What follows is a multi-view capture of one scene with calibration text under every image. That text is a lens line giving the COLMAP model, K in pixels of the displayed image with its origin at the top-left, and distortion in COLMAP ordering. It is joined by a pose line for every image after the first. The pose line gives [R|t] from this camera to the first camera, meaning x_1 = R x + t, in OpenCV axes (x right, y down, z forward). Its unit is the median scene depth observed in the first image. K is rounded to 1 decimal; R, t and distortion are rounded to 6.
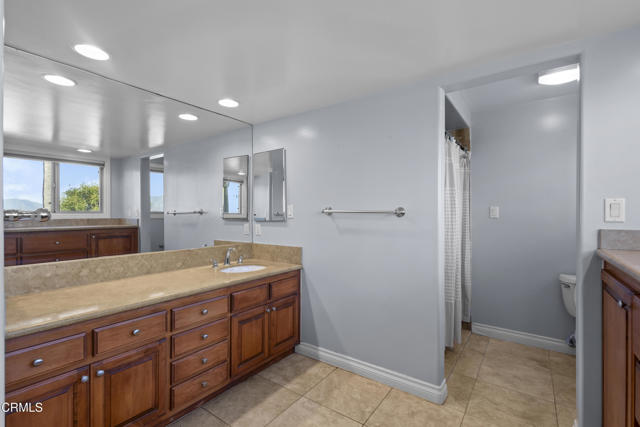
lens RADIAL K [[294.5, 0, 317.5], [0, 294.5, 212.9], [0, 0, 1]] dist [0.007000, -0.001913]
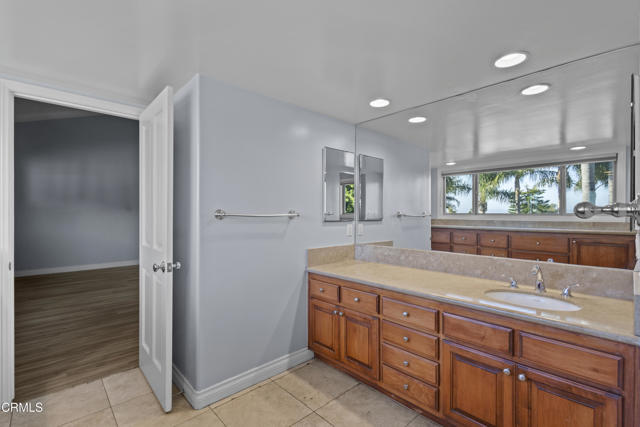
lens RADIAL K [[294.5, 0, 319.1], [0, 294.5, 214.1], [0, 0, 1]] dist [0.007000, -0.001913]
pose [[-0.201529, -0.003727, -0.979475, 0.590337], [-0.002948, 0.999991, -0.003199, 0.004093], [0.979478, 0.002243, -0.201538, 0.830790]]
